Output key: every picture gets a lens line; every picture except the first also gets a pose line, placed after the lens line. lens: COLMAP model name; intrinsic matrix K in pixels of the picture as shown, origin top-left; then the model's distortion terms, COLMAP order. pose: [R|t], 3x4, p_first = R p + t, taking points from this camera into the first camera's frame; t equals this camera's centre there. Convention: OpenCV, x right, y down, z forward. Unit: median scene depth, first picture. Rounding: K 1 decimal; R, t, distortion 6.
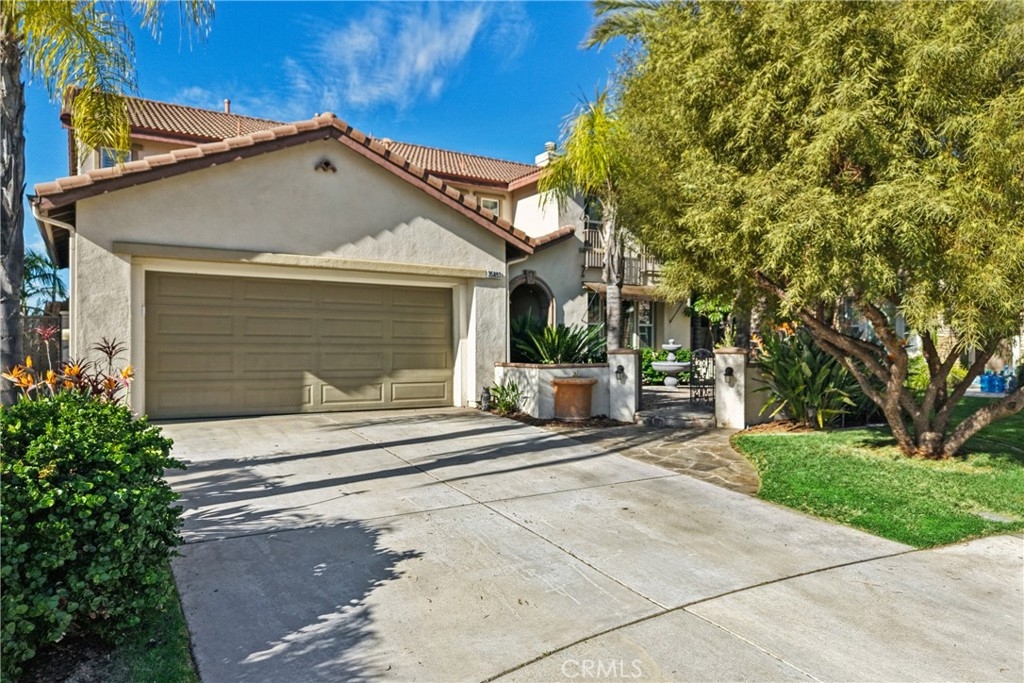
lens RADIAL K [[690.8, 0, 513.3], [0, 690.8, 354.1], [0, 0, 1]] dist [0.007349, -0.005076]
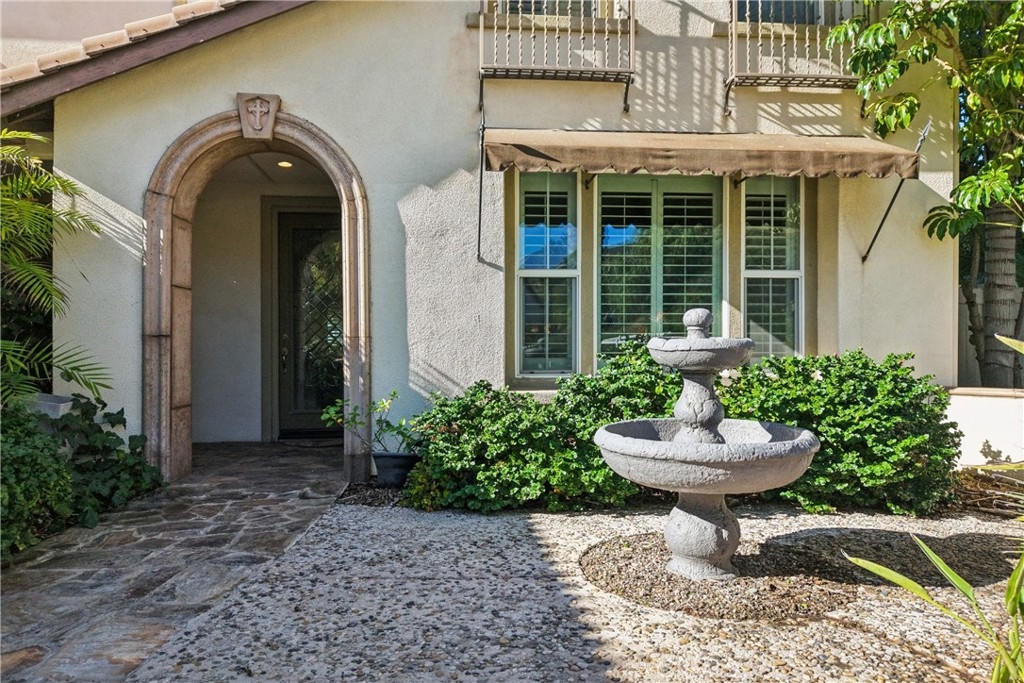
lens RADIAL K [[683.8, 0, 517.2], [0, 683.8, 344.1], [0, 0, 1]] dist [-0.002536, -0.001951]
pose [[0.891197, 0.000427, -0.453617, 0.611747], [-0.004726, 0.999954, -0.008344, -0.022807], [0.453592, 0.009580, 0.891158, 1.838406]]
